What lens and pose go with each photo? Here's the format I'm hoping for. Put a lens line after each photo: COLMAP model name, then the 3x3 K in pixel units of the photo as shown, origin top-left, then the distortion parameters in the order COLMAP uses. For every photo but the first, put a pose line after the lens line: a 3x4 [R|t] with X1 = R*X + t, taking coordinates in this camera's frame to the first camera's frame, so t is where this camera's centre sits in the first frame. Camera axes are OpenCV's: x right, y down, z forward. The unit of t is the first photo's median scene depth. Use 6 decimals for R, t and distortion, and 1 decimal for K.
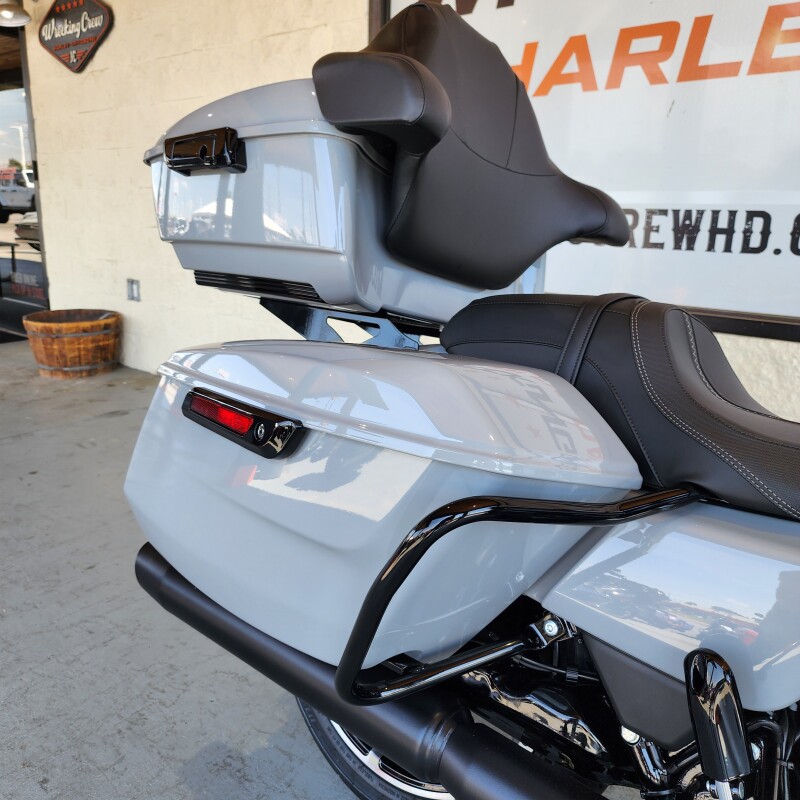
lens RADIAL K [[719.3, 0, 398.6], [0, 719.3, 390.0], [0, 0, 1]] dist [0.047244, -0.037146]
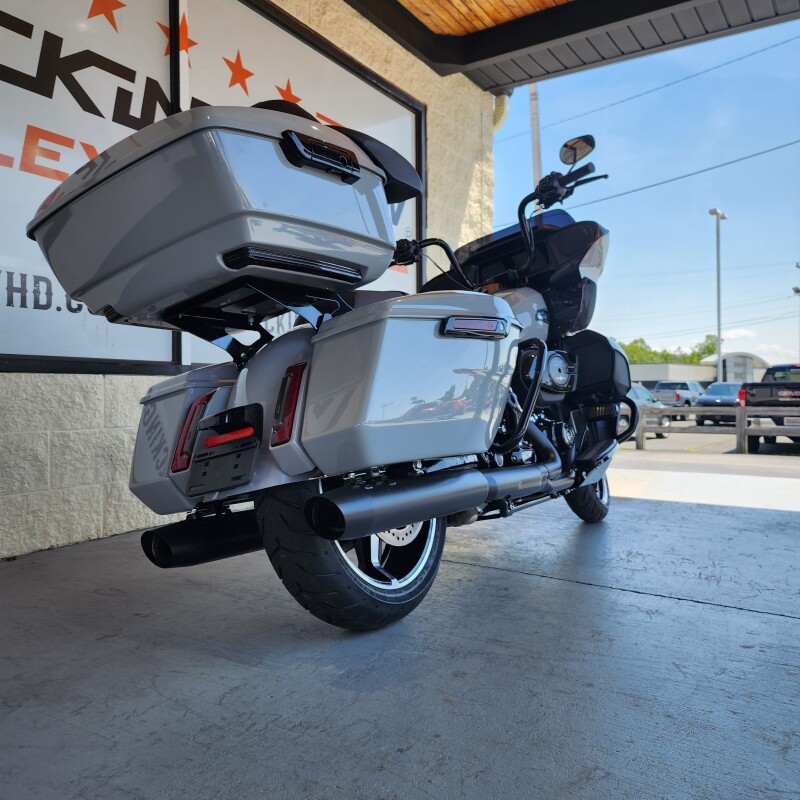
lens RADIAL K [[719.3, 0, 391.8], [0, 719.3, 387.2], [0, 0, 1]] dist [0.047244, -0.037146]
pose [[-0.138696, -0.021675, 0.990098, -0.816281], [0.237407, 0.969881, 0.054489, 0.017080], [-0.961458, 0.242614, -0.129373, 0.594414]]
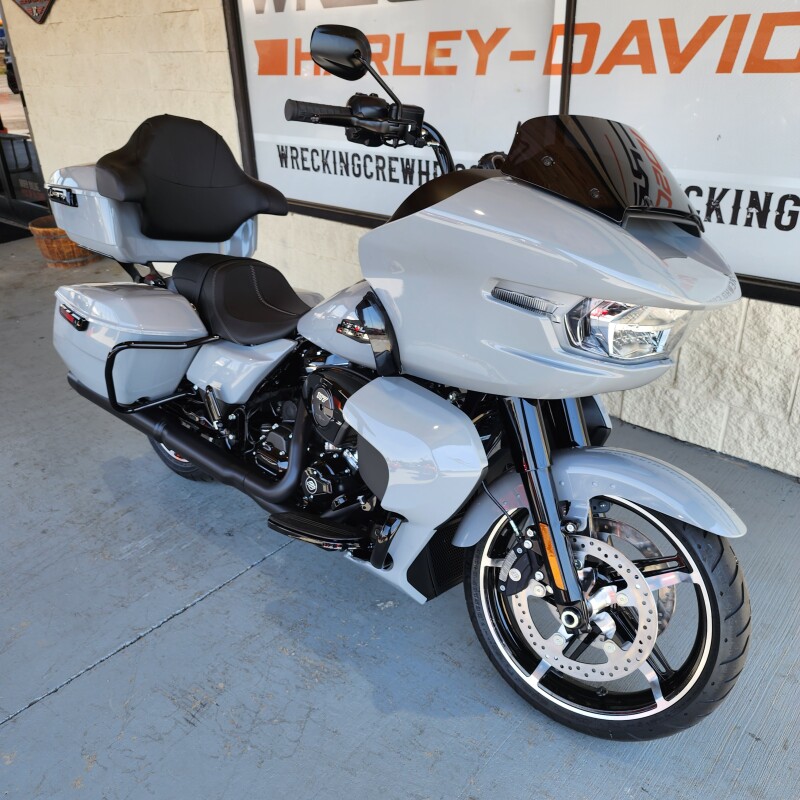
lens RADIAL K [[719.3, 0, 401.5], [0, 719.3, 397.7], [0, 0, 1]] dist [0.047244, -0.037146]
pose [[0.997448, -0.034104, -0.062720, 0.473693], [0.046754, 0.975962, 0.212866, -0.074720], [0.053953, -0.215256, 0.975066, -0.673676]]
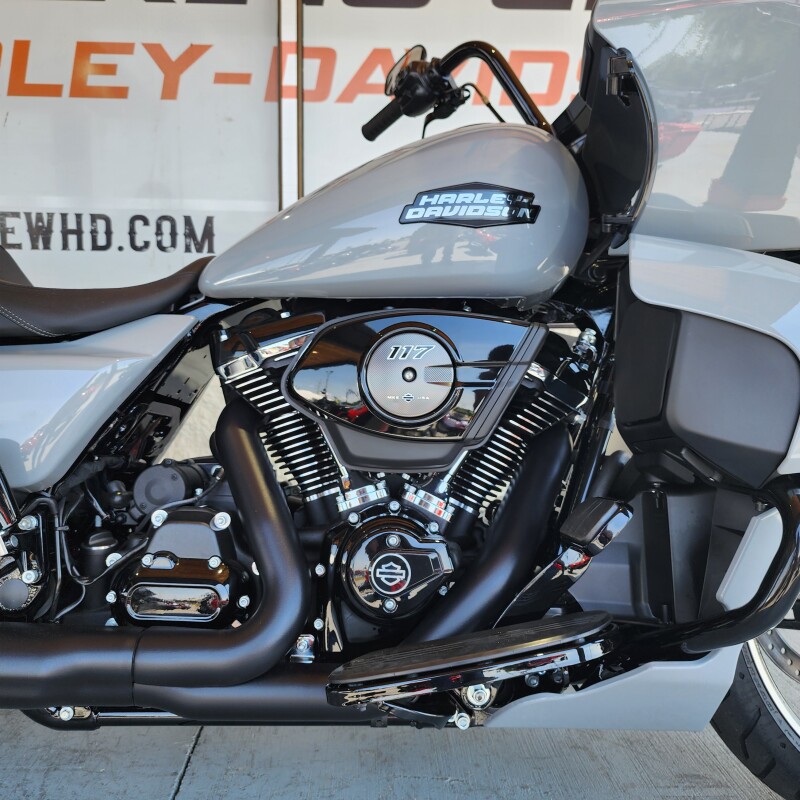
lens RADIAL K [[719.3, 0, 388.1], [0, 719.3, 386.0], [0, 0, 1]] dist [0.047244, -0.037146]
pose [[0.748347, -0.099499, 0.655802, 0.051799], [0.164718, 0.985592, -0.038427, 0.137106], [-0.642530, 0.136780, 0.753954, -0.122563]]
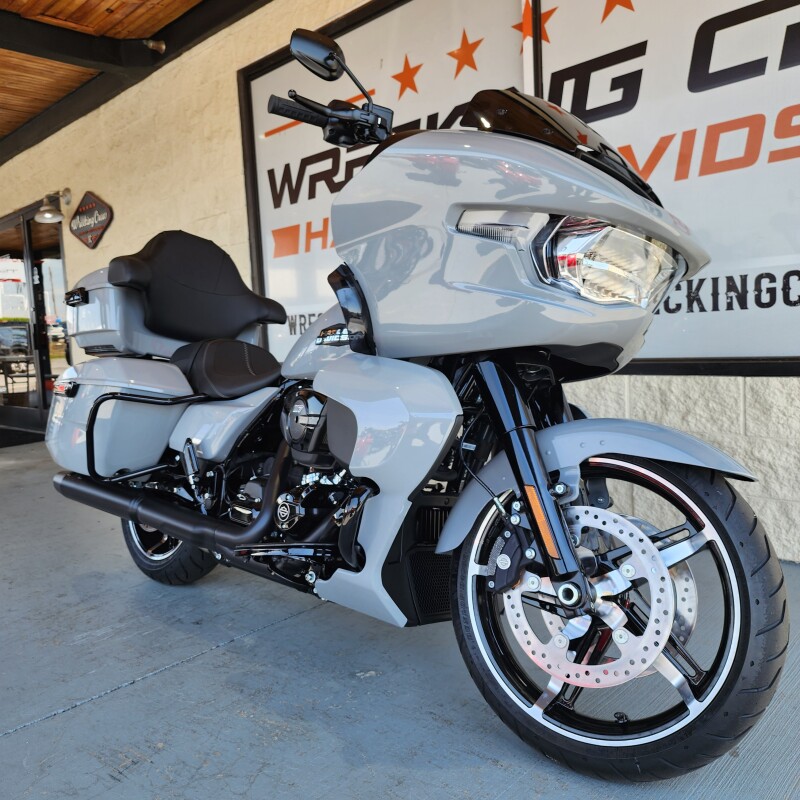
lens RADIAL K [[719.3, 0, 389.9], [0, 719.3, 389.9], [0, 0, 1]] dist [0.047244, -0.037146]
pose [[0.993842, -0.069825, -0.086042, 0.503630], [0.055054, 0.985014, -0.163454, 0.226942], [0.096166, 0.157711, 0.982792, -0.650349]]
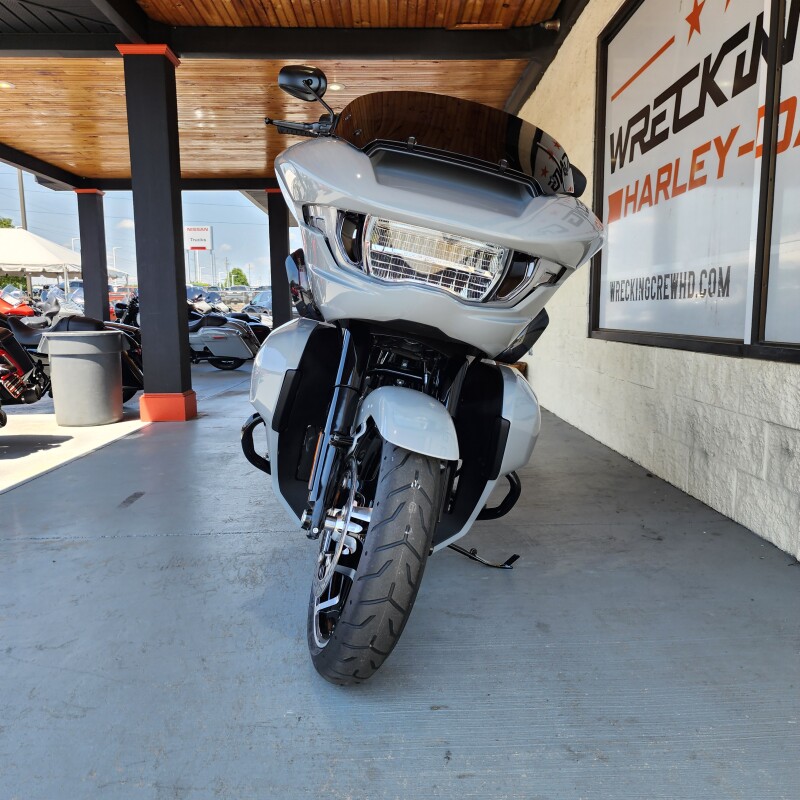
lens RADIAL K [[719.3, 0, 400.0], [0, 719.3, 406.8], [0, 0, 1]] dist [0.047244, -0.037146]
pose [[0.659541, 0.064950, -0.748858, 1.222280], [-0.152686, 0.987066, -0.048864, 0.210382], [0.735998, 0.146568, 0.660927, -0.450125]]
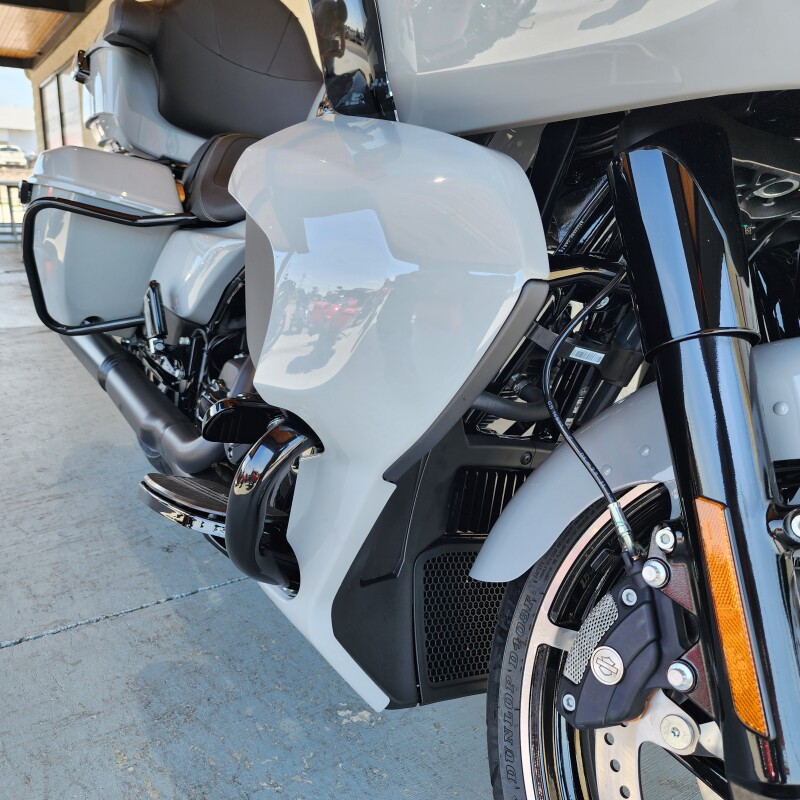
lens RADIAL K [[719.3, 0, 403.3], [0, 719.3, 393.6], [0, 0, 1]] dist [0.047244, -0.037146]
pose [[0.953731, 0.081521, -0.289400, 0.537632], [-0.077905, 0.996672, 0.024013, 0.180356], [0.290394, -0.000356, 0.956907, -0.231051]]
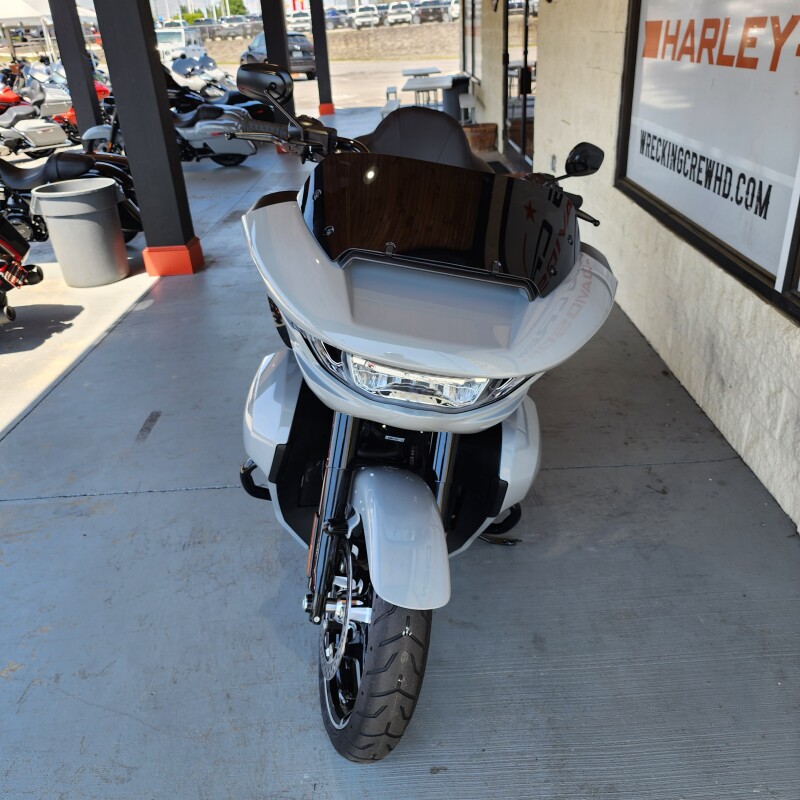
lens RADIAL K [[719.3, 0, 391.8], [0, 719.3, 389.3], [0, 0, 1]] dist [0.047244, -0.037146]
pose [[0.633770, 0.283423, -0.719726, 1.158105], [-0.106390, 0.953551, 0.281818, -0.157517], [0.766170, -0.102036, 0.634486, -0.411911]]
